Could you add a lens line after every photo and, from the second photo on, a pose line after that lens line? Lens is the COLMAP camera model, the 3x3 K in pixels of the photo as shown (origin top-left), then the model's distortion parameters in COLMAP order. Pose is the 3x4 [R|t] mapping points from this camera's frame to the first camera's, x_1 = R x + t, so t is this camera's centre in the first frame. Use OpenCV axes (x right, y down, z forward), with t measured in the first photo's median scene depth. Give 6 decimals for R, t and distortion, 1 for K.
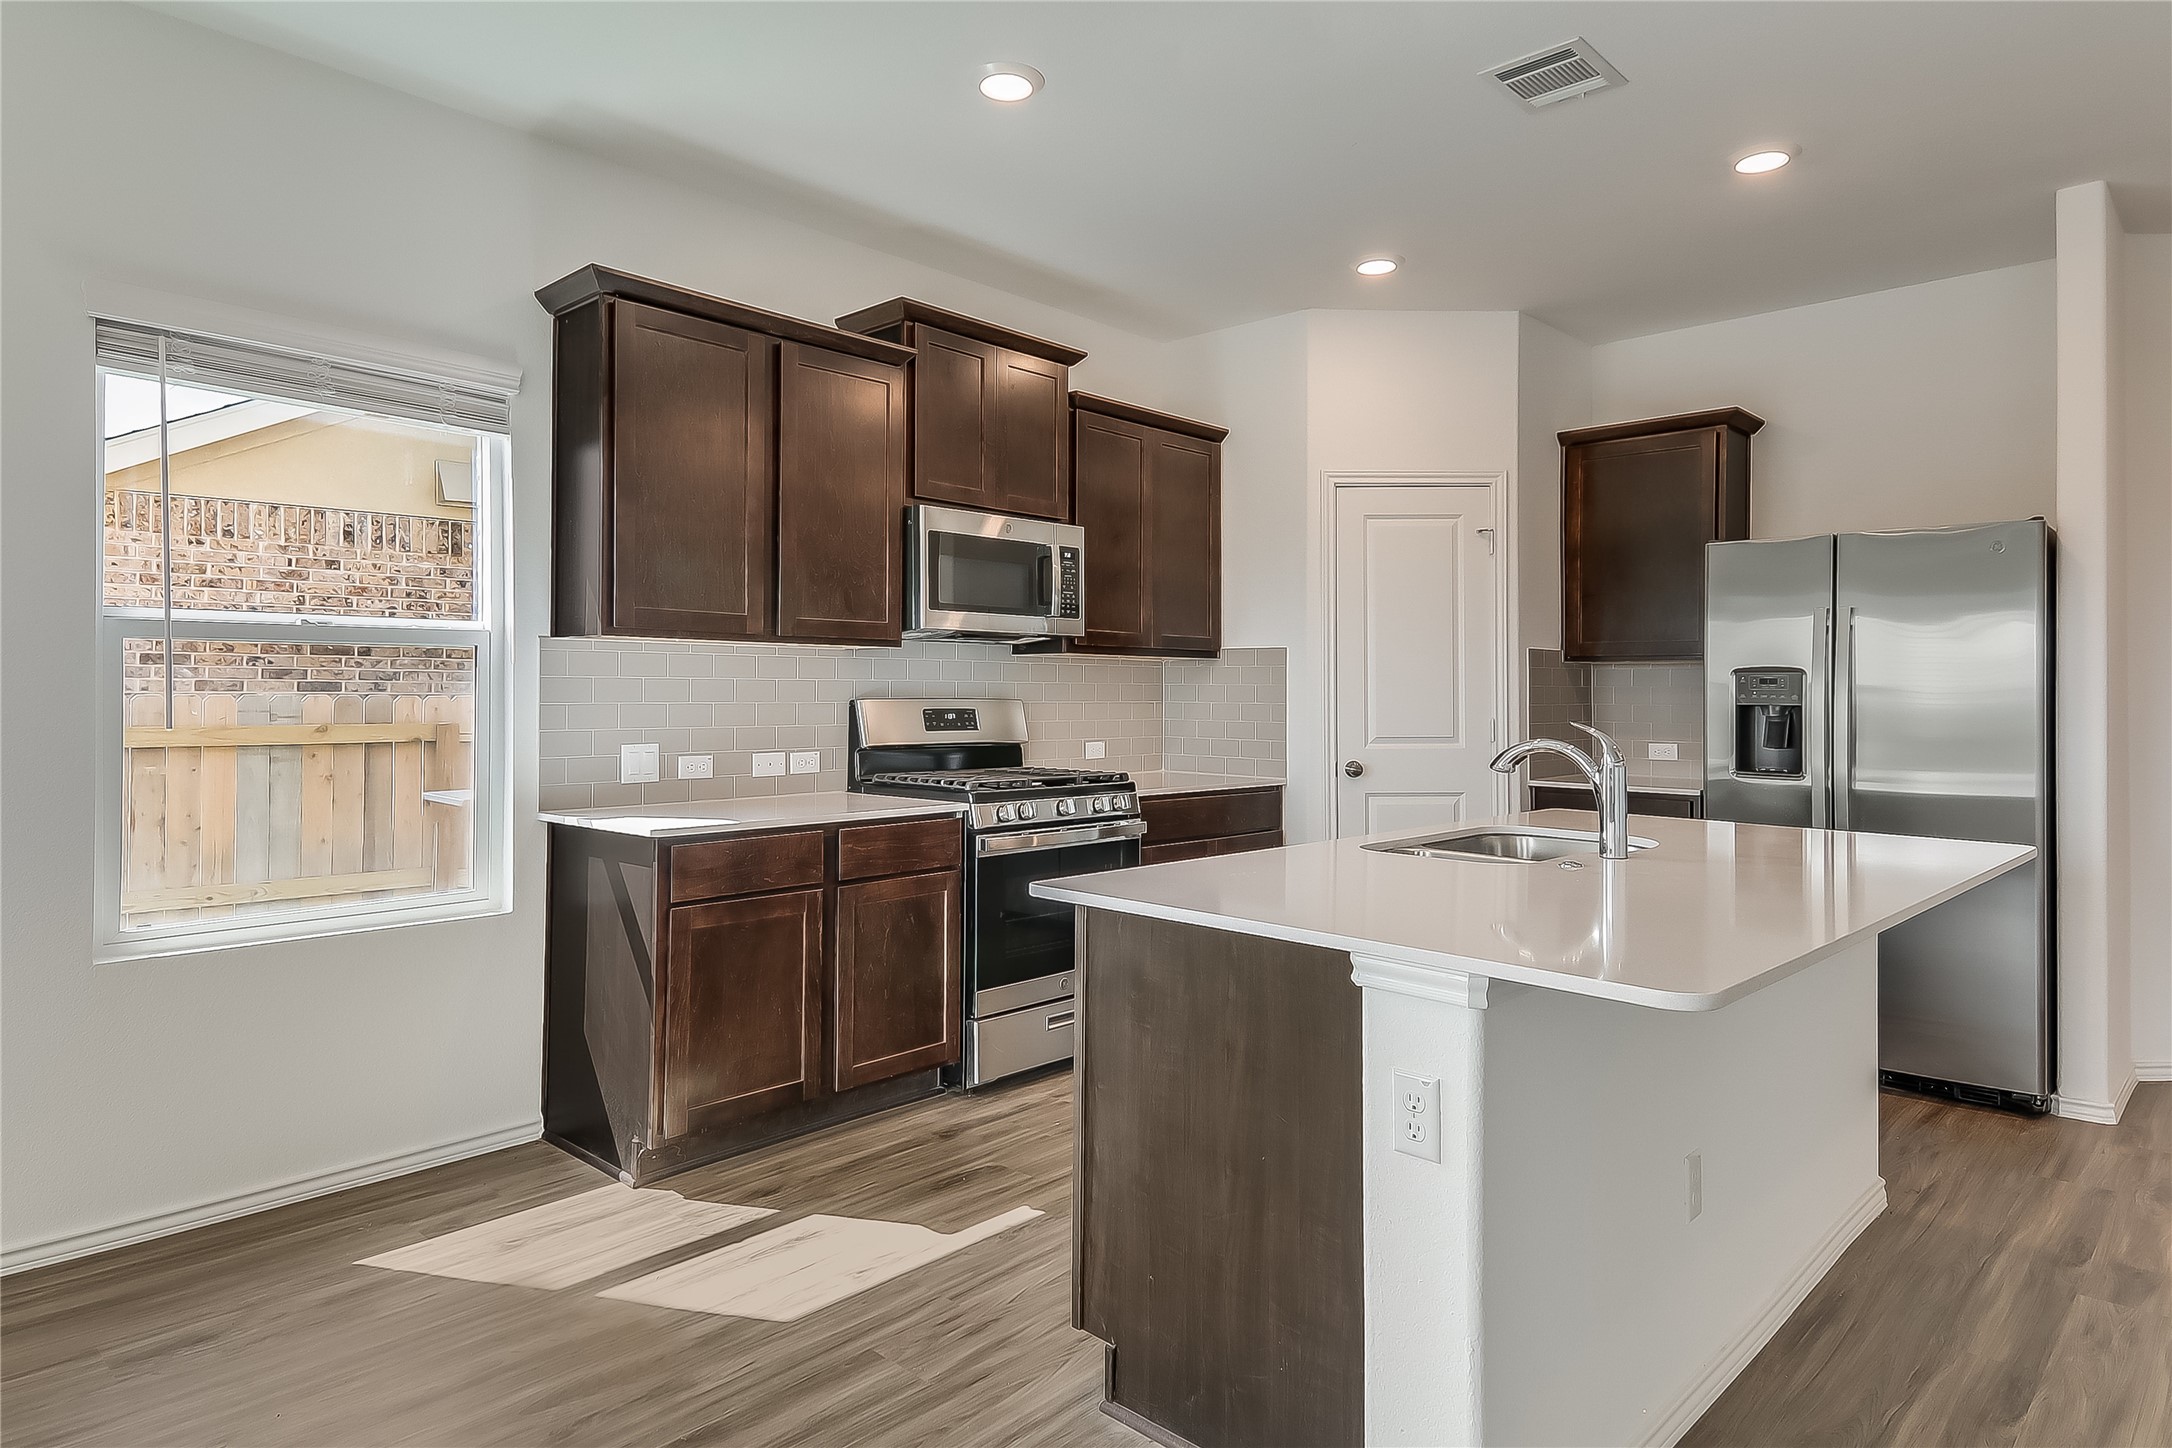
lens RADIAL K [[1139.3, 0, 1021.3], [0, 1139.3, 710.9], [0, 0, 1]] dist [0.002477, -0.002598]
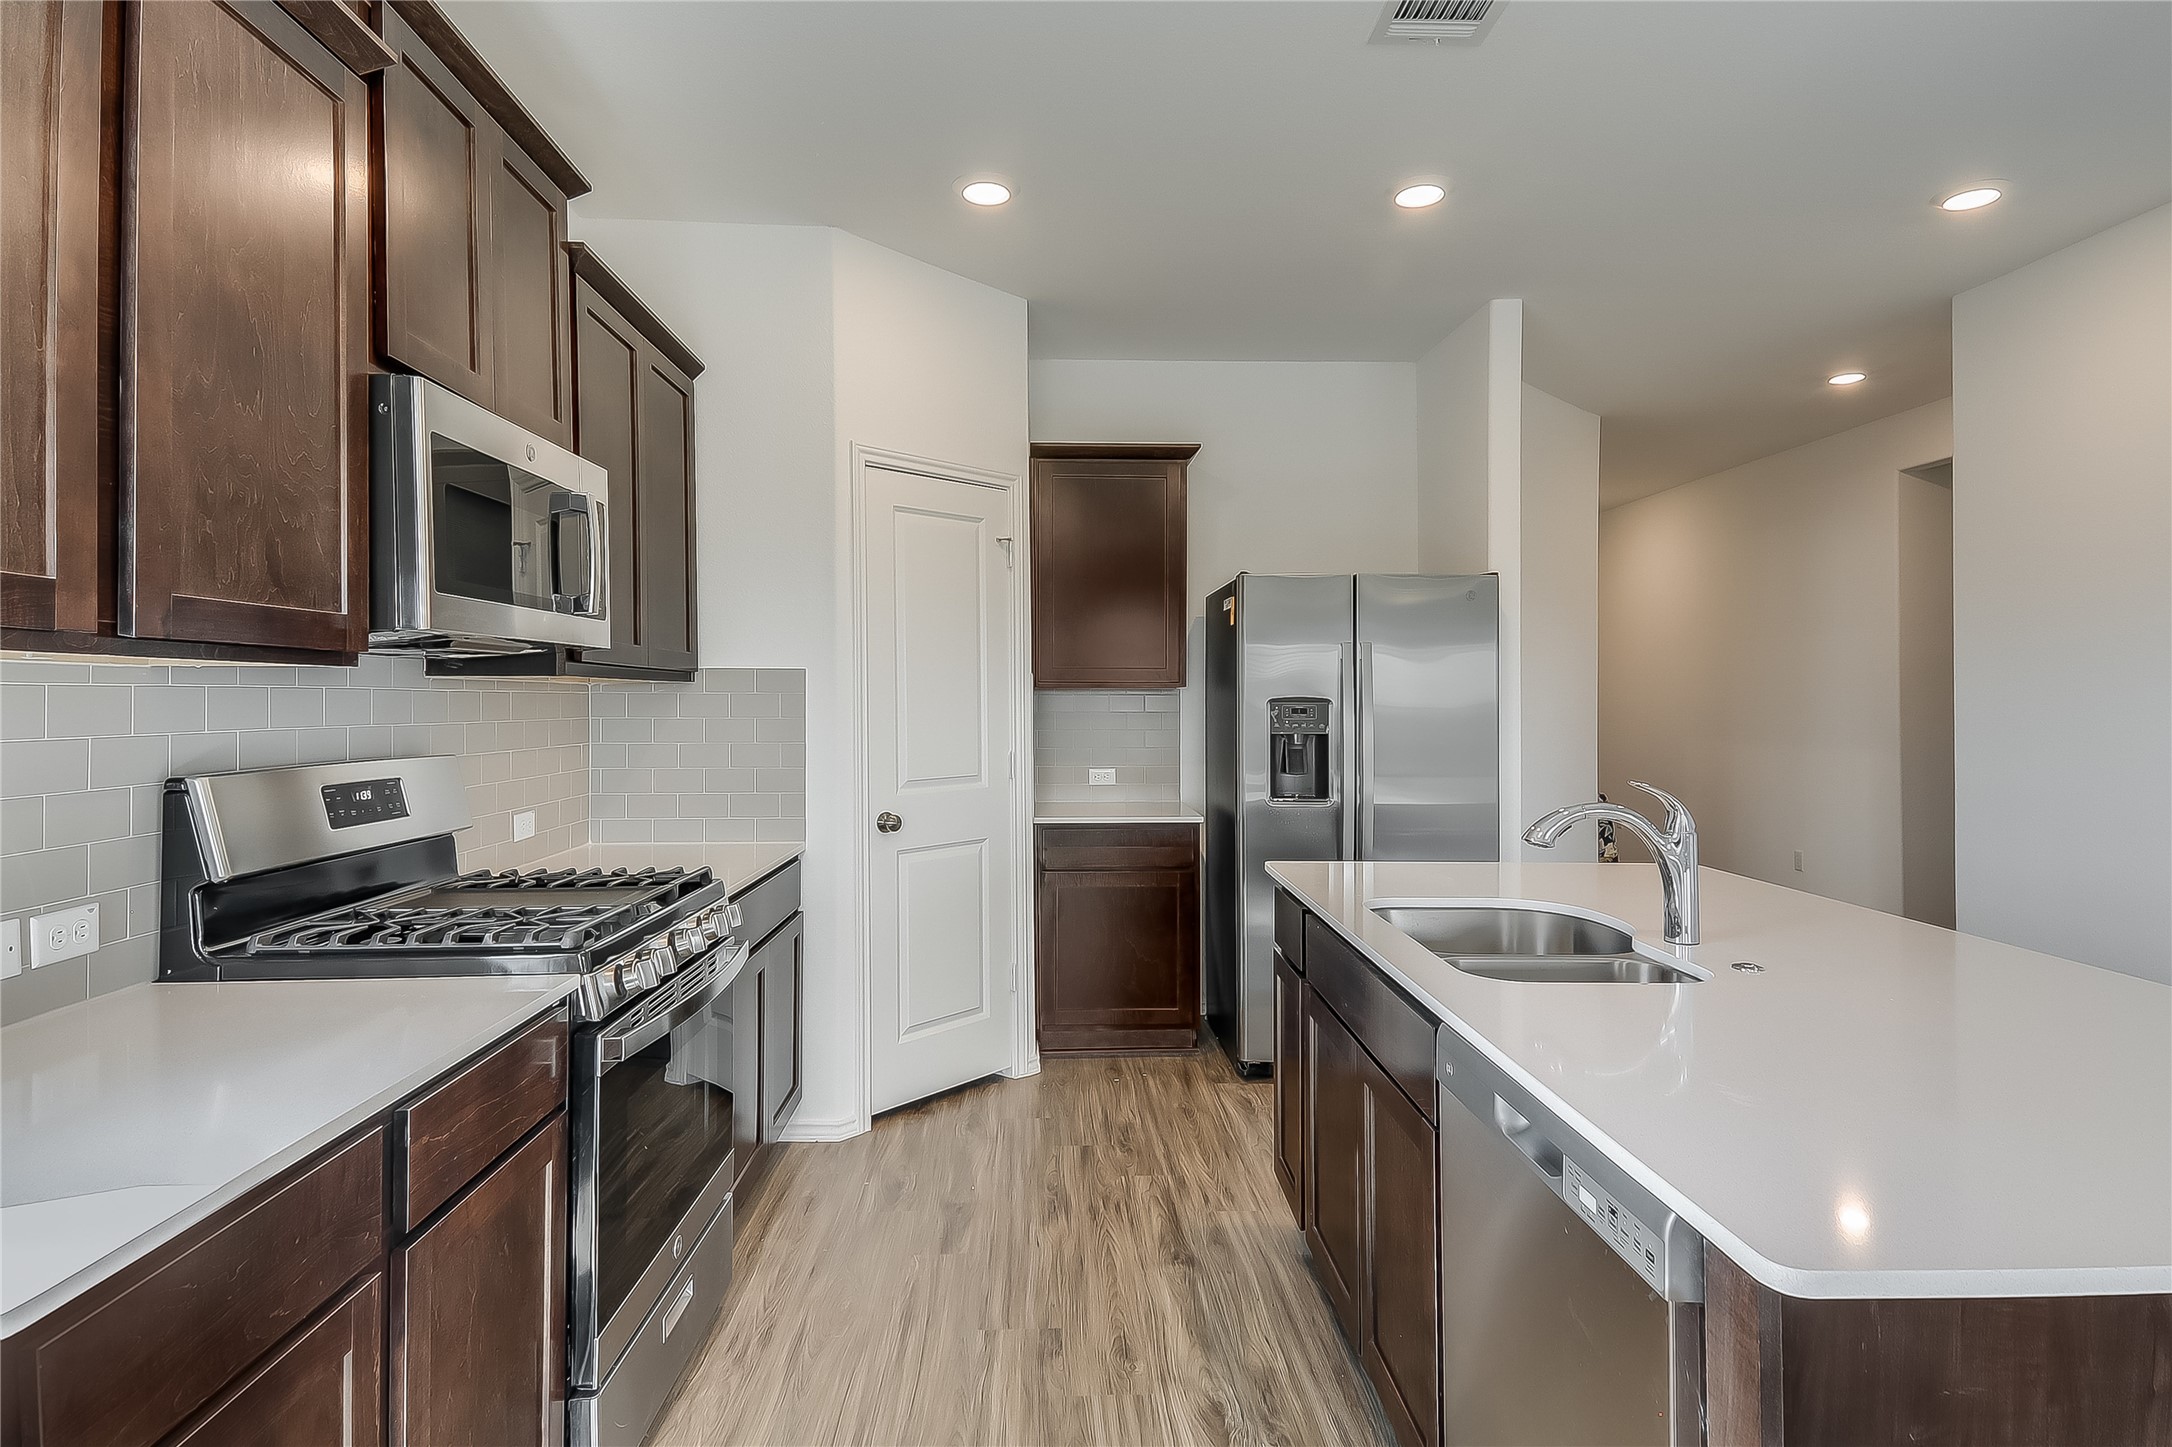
lens RADIAL K [[1134.7, 0, 1033.8], [0, 1134.7, 708.1], [0, 0, 1]] dist [0.008432, -0.002086]
pose [[0.691584, -0.013237, 0.722174, -0.248999], [0.019925, 0.999801, -0.000754, -0.031817], [-0.722021, 0.014911, 0.691711, 0.452086]]
